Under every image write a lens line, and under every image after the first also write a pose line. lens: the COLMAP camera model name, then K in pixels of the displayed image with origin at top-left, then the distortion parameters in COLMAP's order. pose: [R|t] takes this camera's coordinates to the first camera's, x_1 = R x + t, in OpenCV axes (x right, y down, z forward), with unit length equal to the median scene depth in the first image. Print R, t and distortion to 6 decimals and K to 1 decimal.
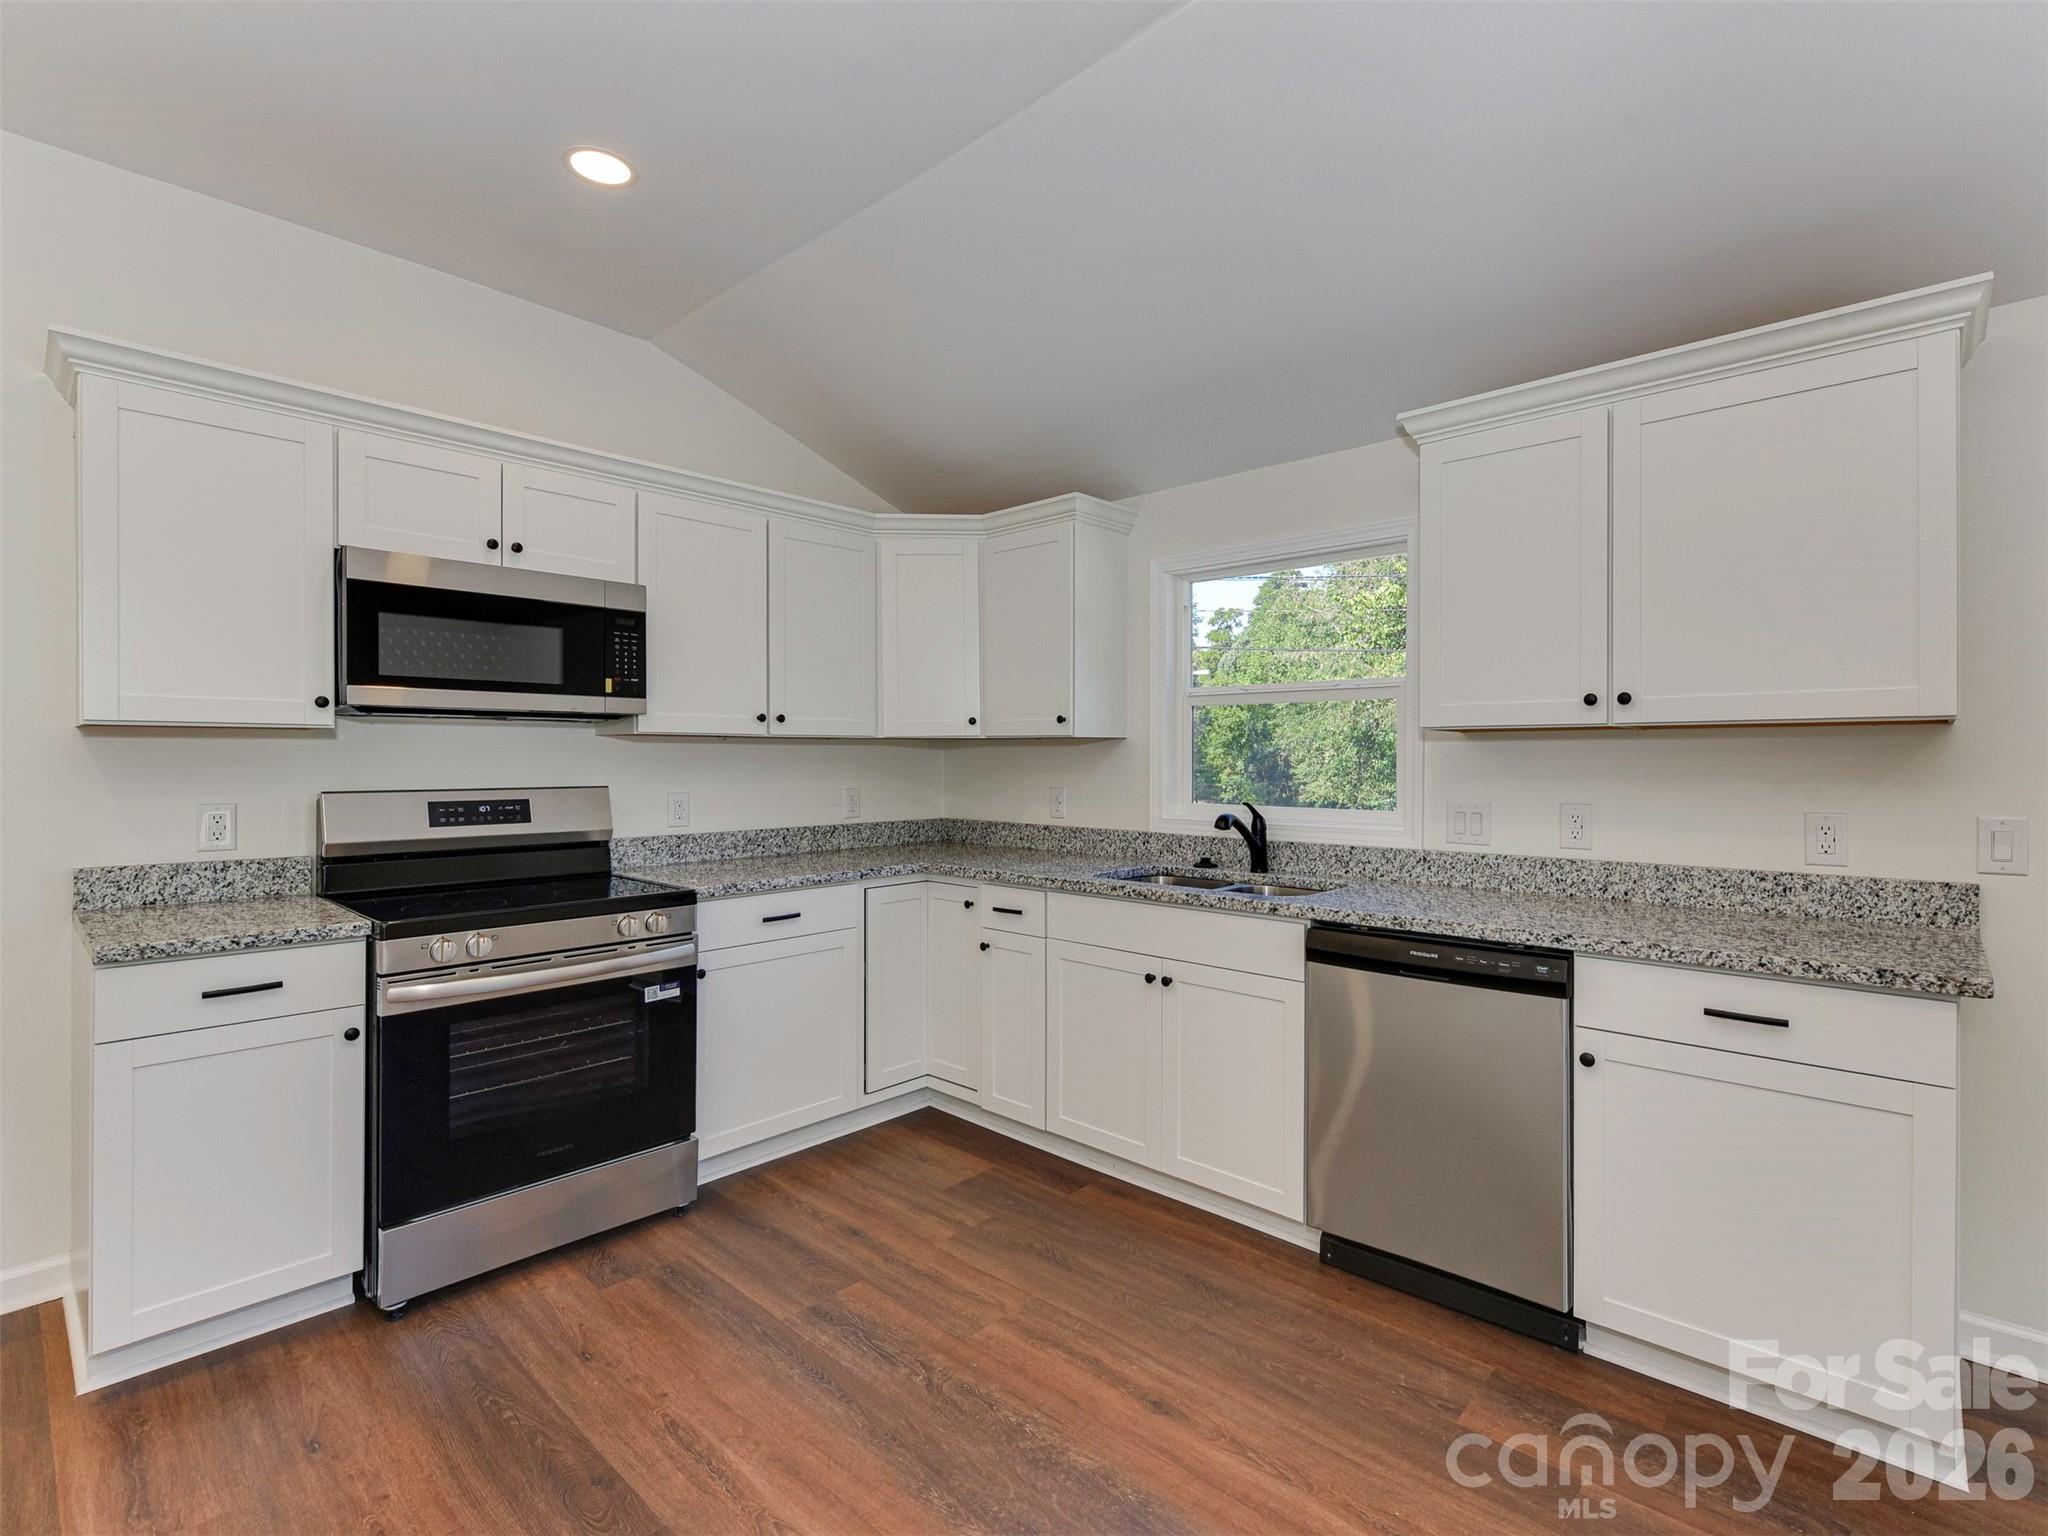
lens RADIAL K [[949.4, 0, 1024.0], [0, 949.4, 768.0], [0, 0, 1]] dist [-0.001863, -0.000353]
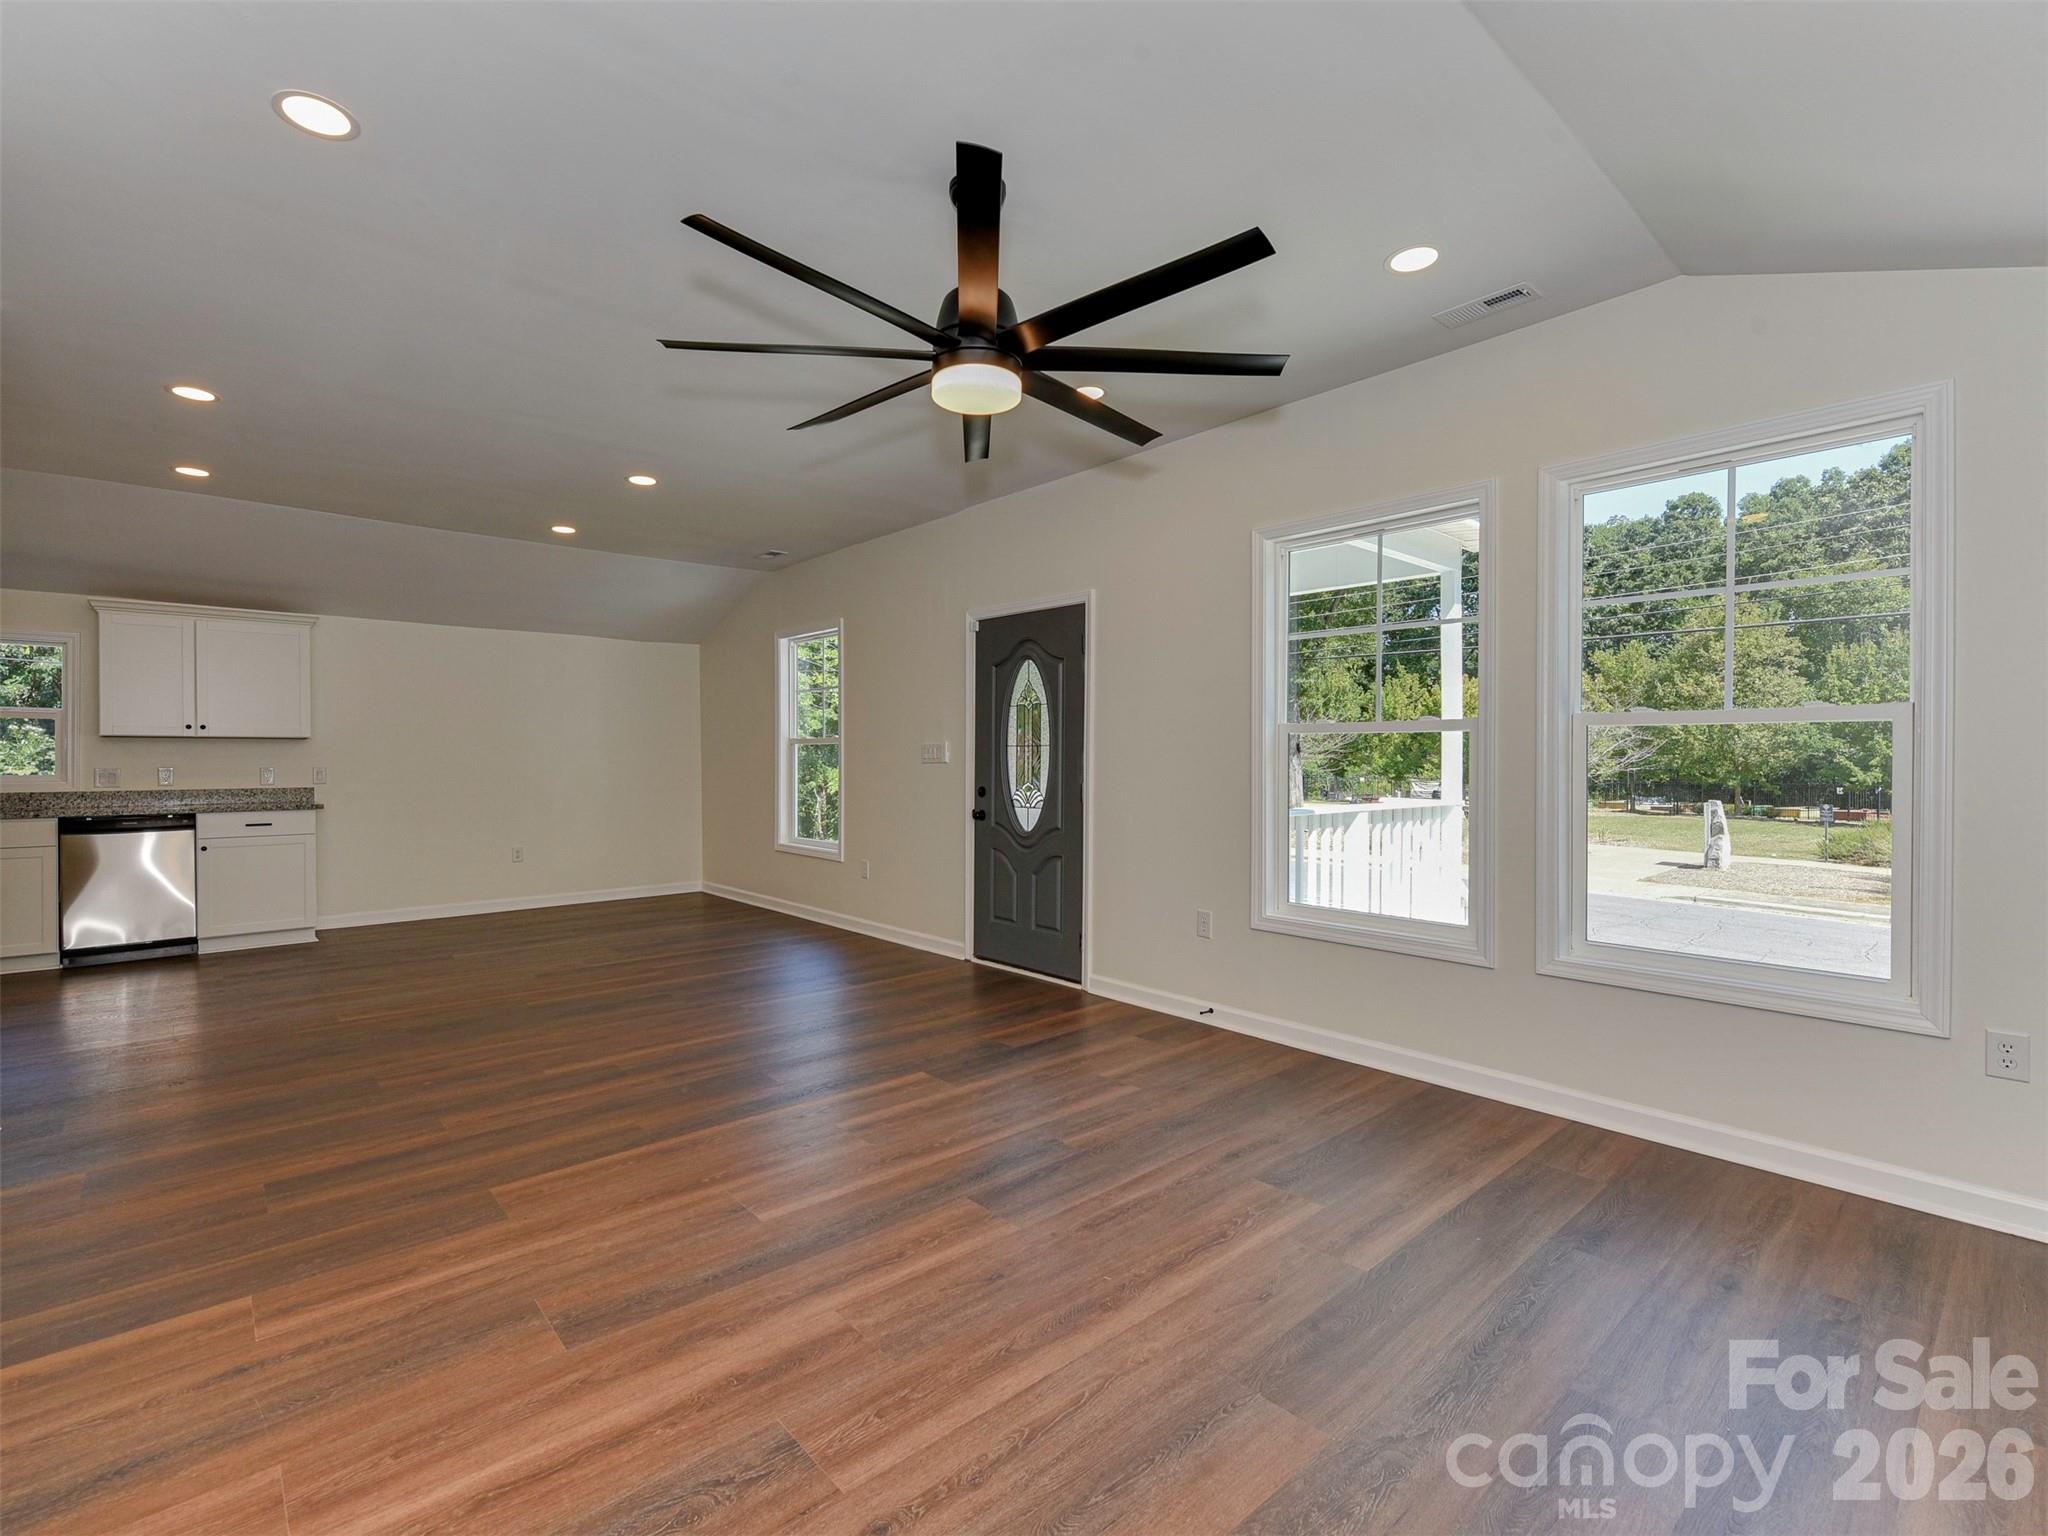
lens RADIAL K [[949.4, 0, 1024.0], [0, 949.4, 768.0], [0, 0, 1]] dist [-0.001863, -0.000353]
pose [[0.098006, -0.005353, 0.995171, -1.888724], [0.009460, 0.999945, 0.004447, 0.057714], [-0.995141, 0.008978, 0.098051, -1.660552]]
